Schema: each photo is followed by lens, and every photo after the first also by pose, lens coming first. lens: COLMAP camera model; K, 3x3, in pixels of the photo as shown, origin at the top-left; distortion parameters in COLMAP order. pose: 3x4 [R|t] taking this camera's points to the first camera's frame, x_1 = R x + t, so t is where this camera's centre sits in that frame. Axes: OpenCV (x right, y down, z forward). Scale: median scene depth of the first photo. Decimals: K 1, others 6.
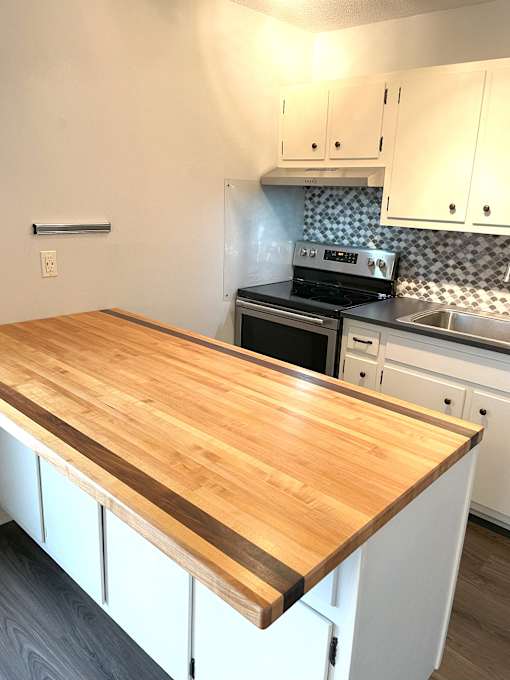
lens RADIAL K [[519.4, 0, 255.0], [0, 519.4, 340.0], [0, 0, 1]] dist [0.104131, -0.166765]
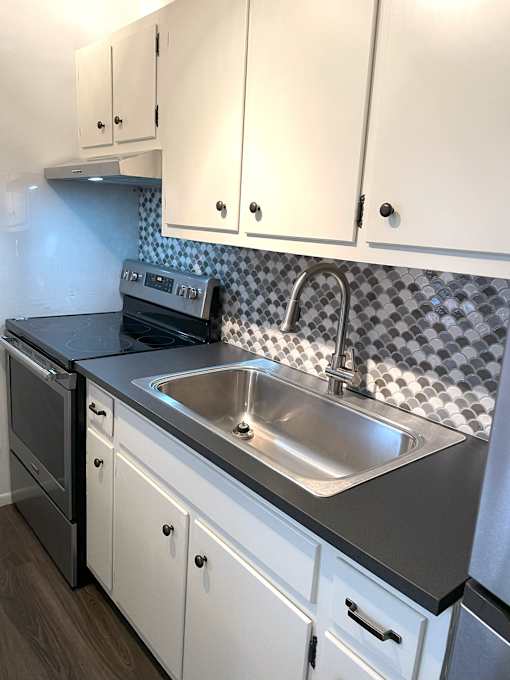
lens RADIAL K [[519.4, 0, 255.0], [0, 519.4, 340.0], [0, 0, 1]] dist [0.104131, -0.166765]
pose [[0.992072, 0.051746, -0.114519, 0.412155], [-0.058612, 0.996628, -0.057428, -0.051383], [0.111161, 0.063685, 0.991760, 0.334186]]
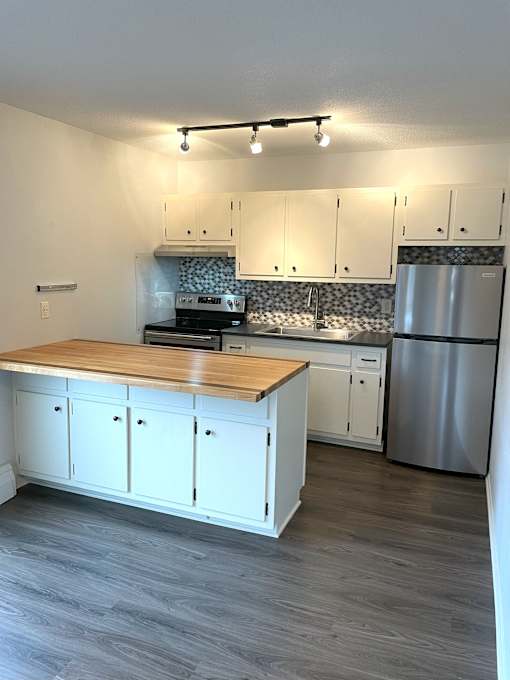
lens RADIAL K [[519.4, 0, 255.0], [0, 519.4, 340.0], [0, 0, 1]] dist [0.104131, -0.166765]
pose [[0.935908, -0.078416, 0.343405, -0.266527], [0.116613, 0.988907, -0.092001, 0.121532], [-0.332382, 0.126150, 0.934670, -0.499875]]
